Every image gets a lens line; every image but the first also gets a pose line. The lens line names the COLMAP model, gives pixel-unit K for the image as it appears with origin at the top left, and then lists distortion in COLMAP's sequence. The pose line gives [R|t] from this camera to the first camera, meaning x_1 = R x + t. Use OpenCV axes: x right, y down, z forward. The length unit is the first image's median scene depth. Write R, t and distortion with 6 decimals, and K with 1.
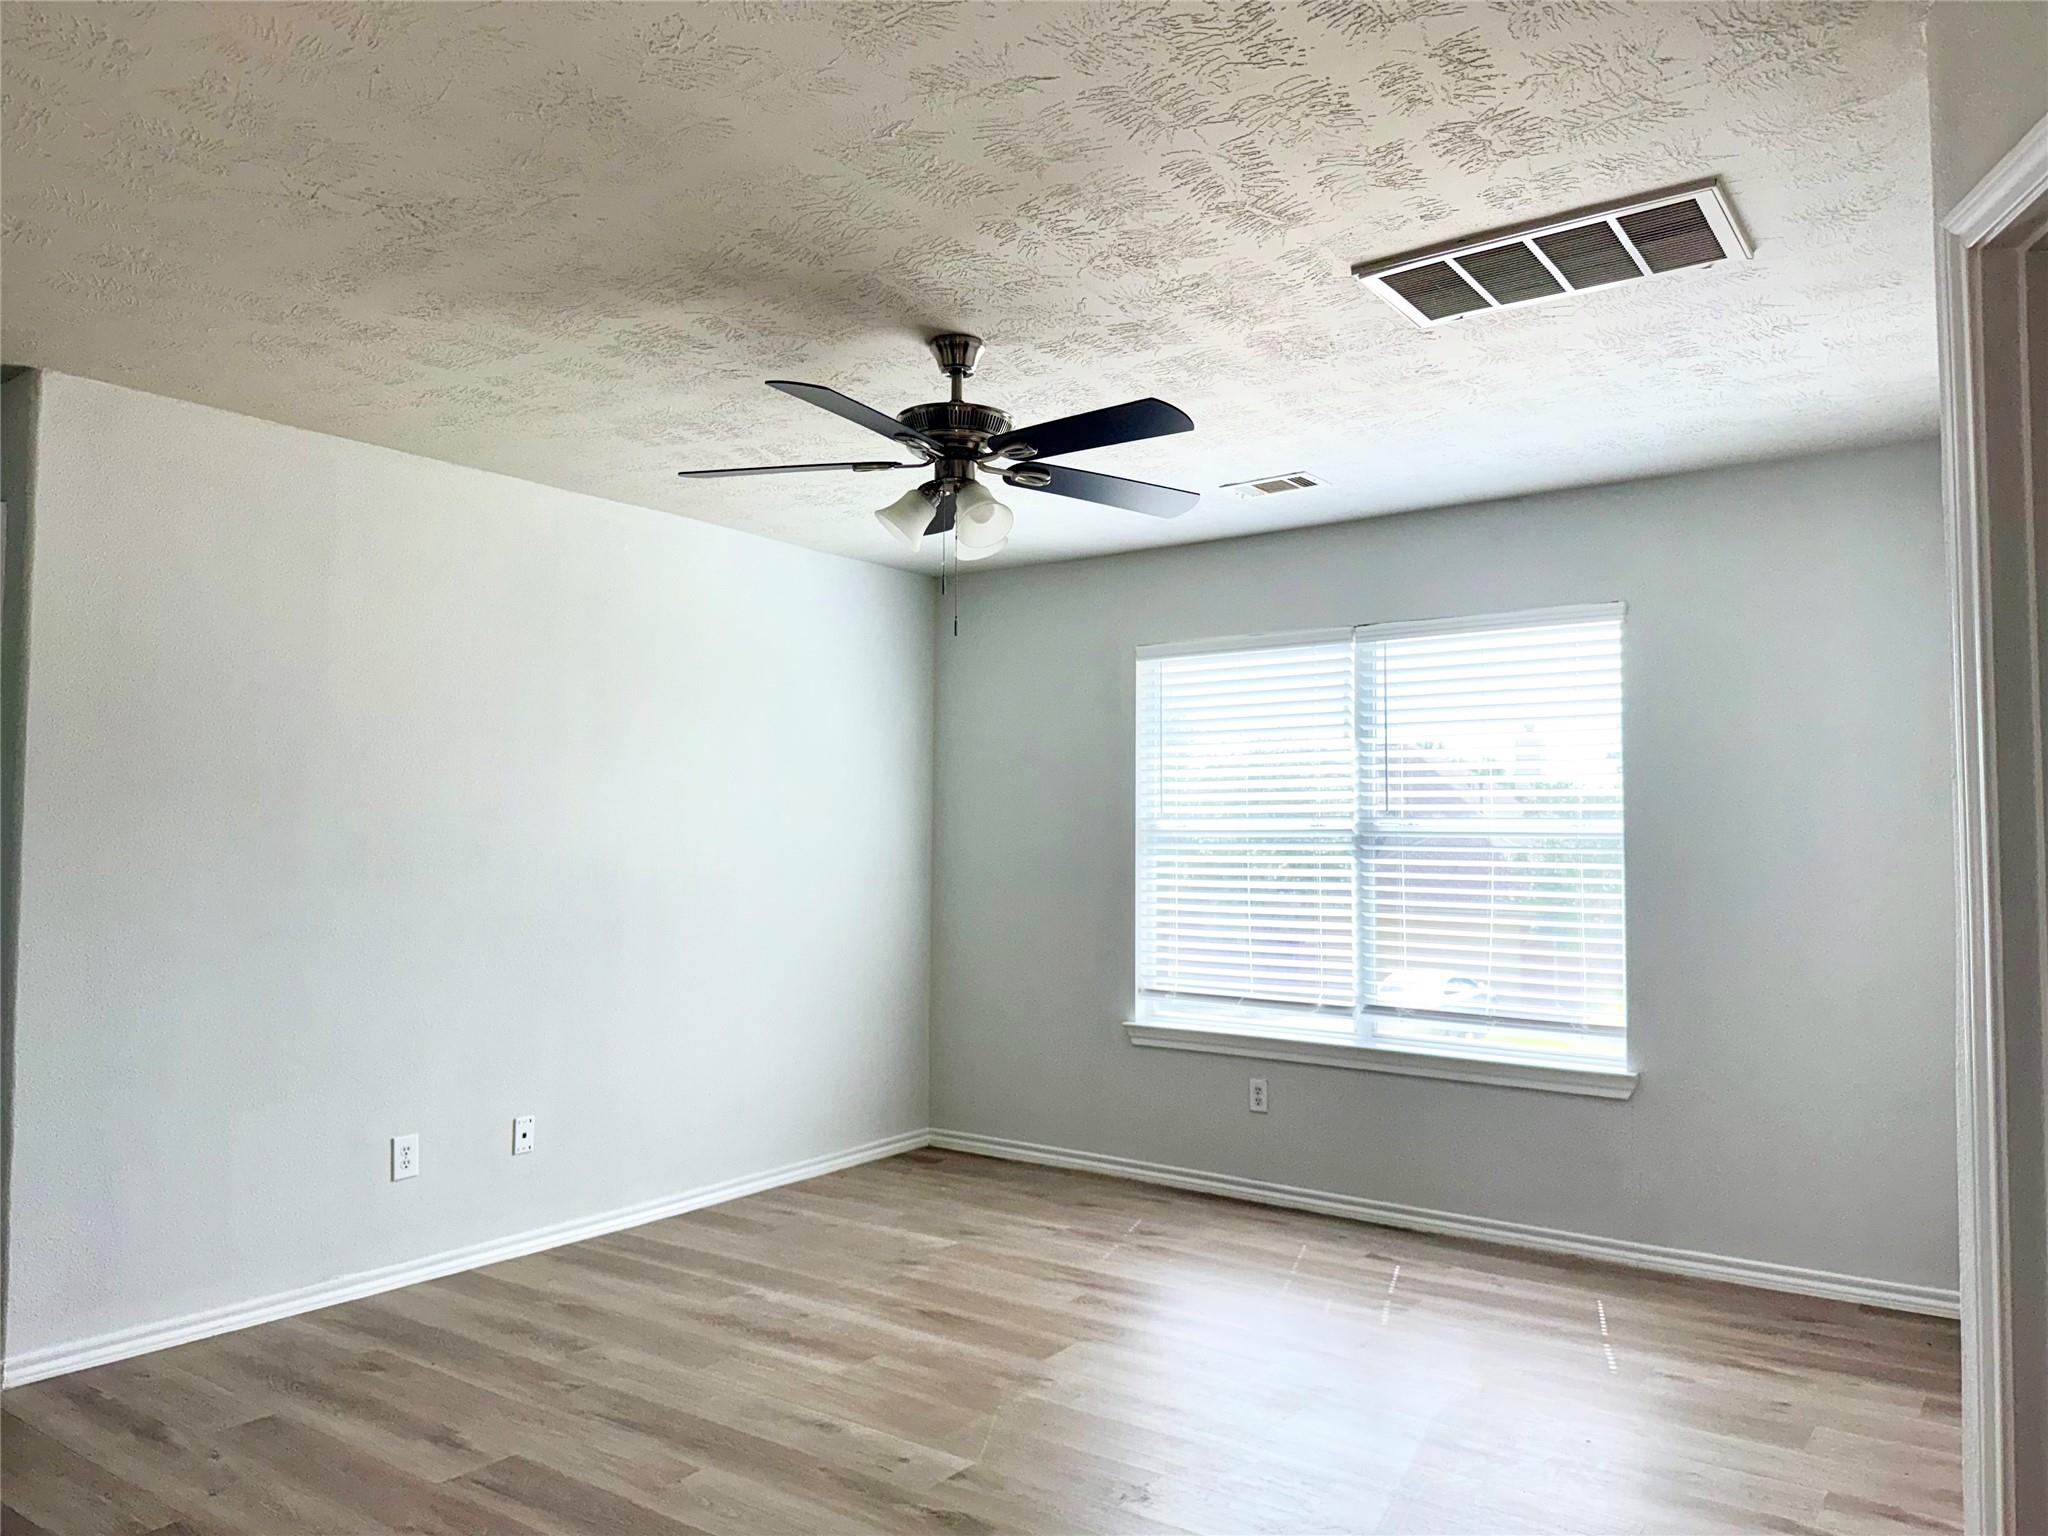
lens RADIAL K [[1453.2, 0, 1064.6], [0, 1453.2, 761.1], [0, 0, 1]] dist [0.013187, -0.009130]
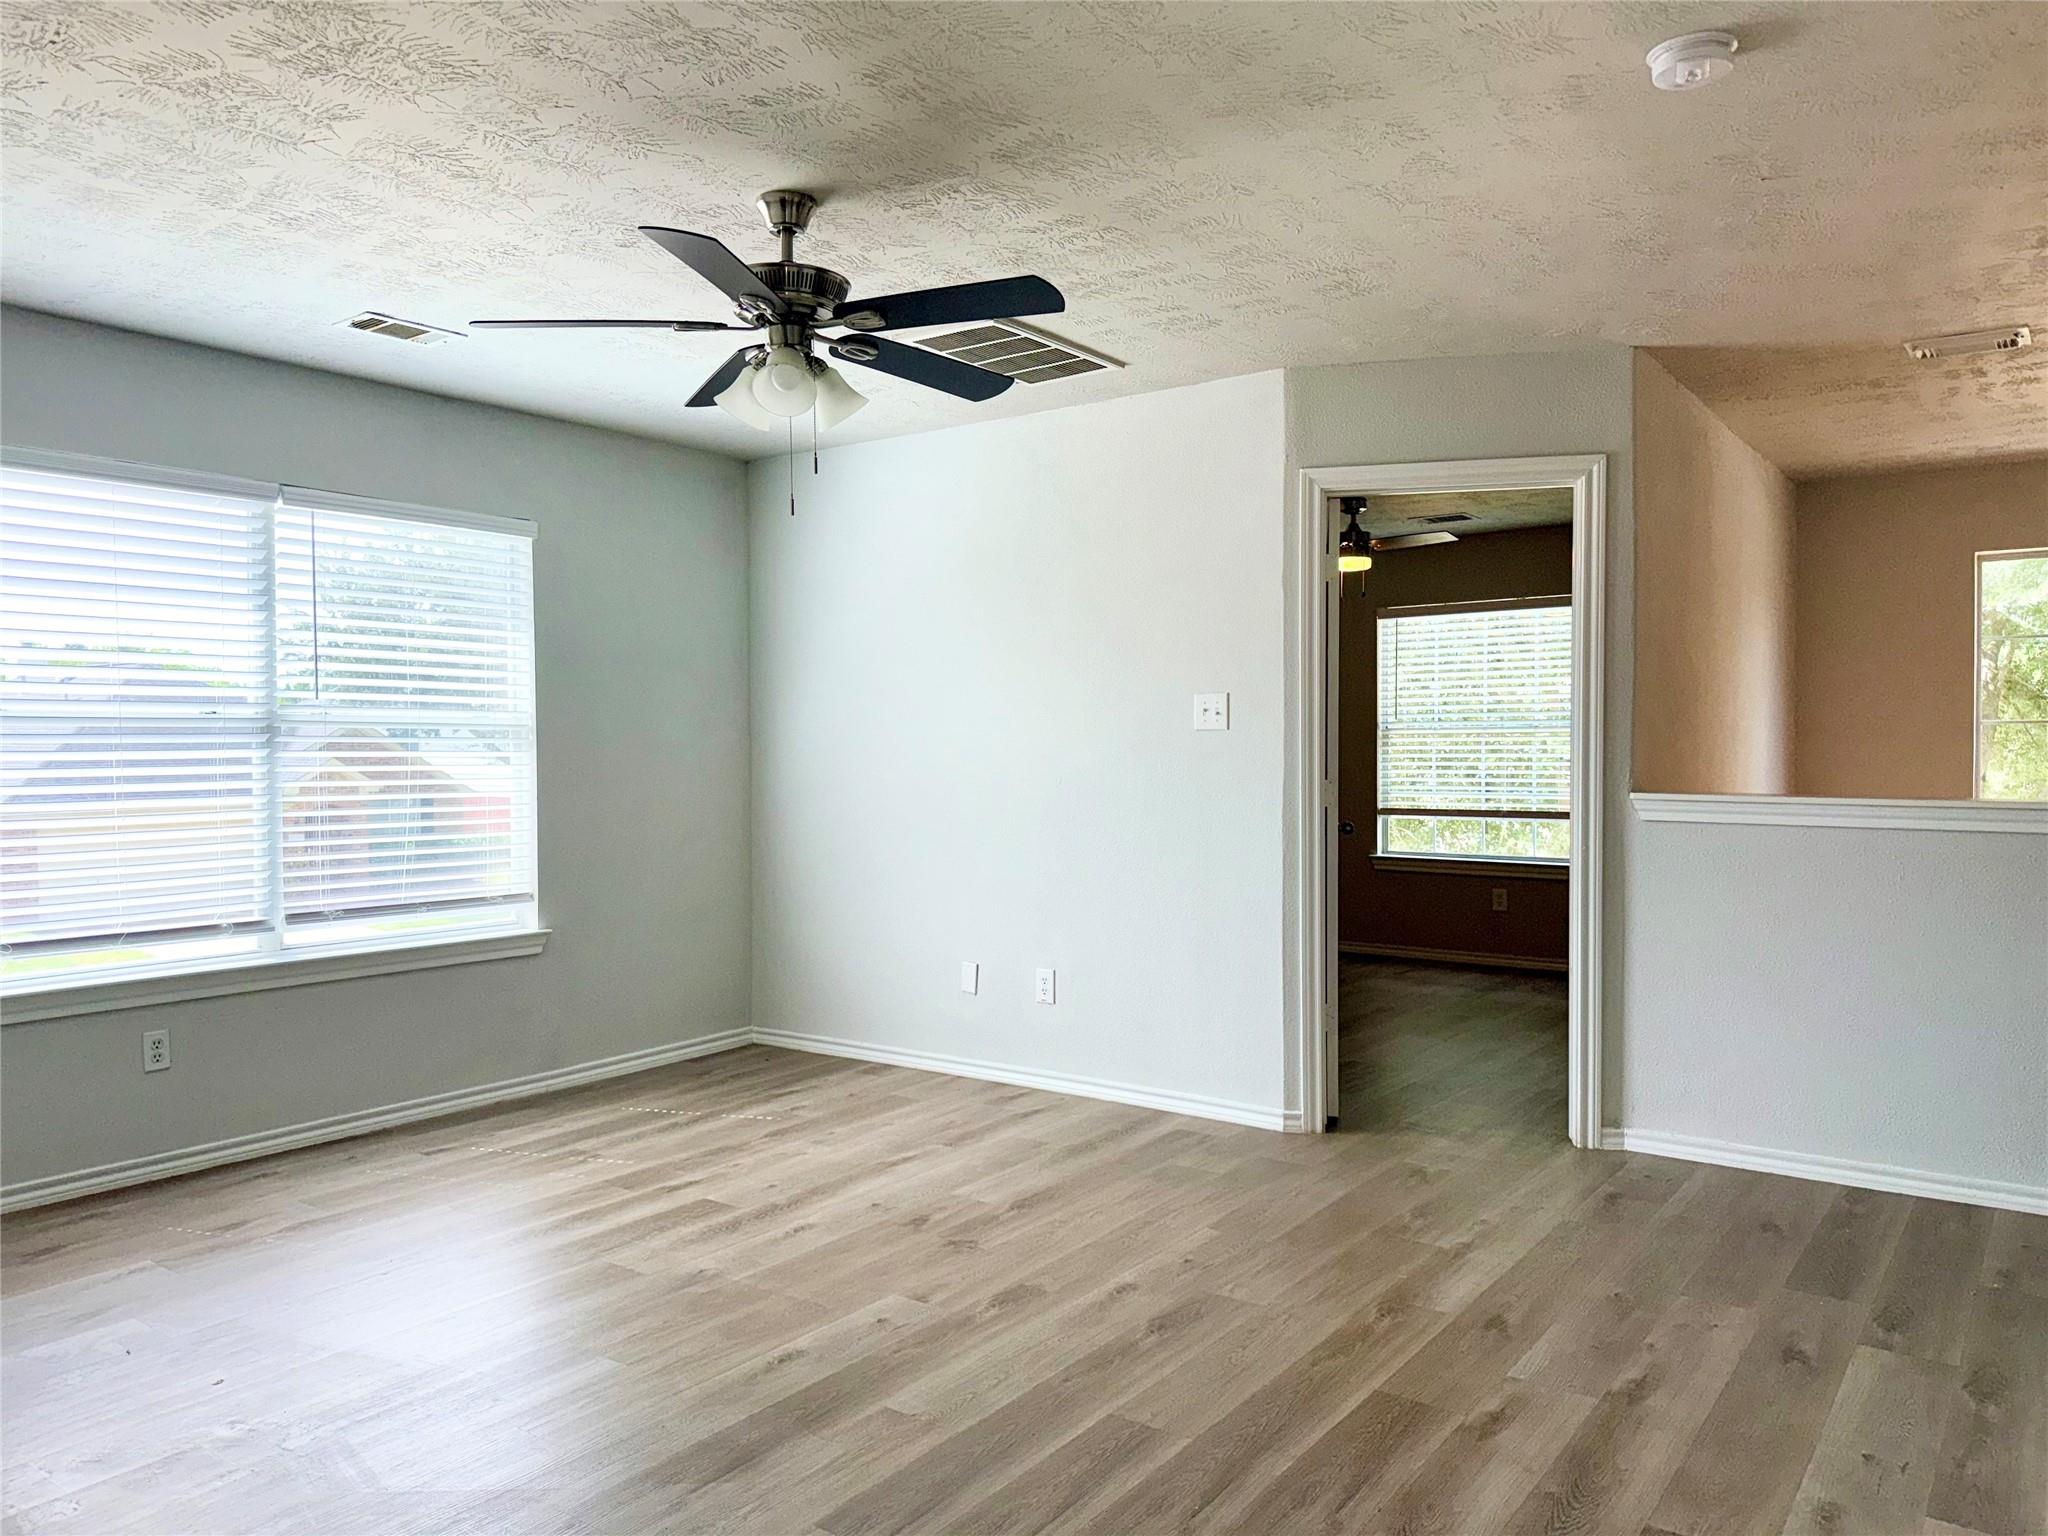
lens RADIAL K [[1453.2, 0, 1016.2], [0, 1453.2, 769.2], [0, 0, 1]] dist [0.013187, -0.009130]
pose [[0.008859, -0.023330, 0.999689, -0.773597], [-0.052309, 0.998348, 0.023762, 0.037771], [-0.998592, -0.052503, 0.007624, 0.620869]]
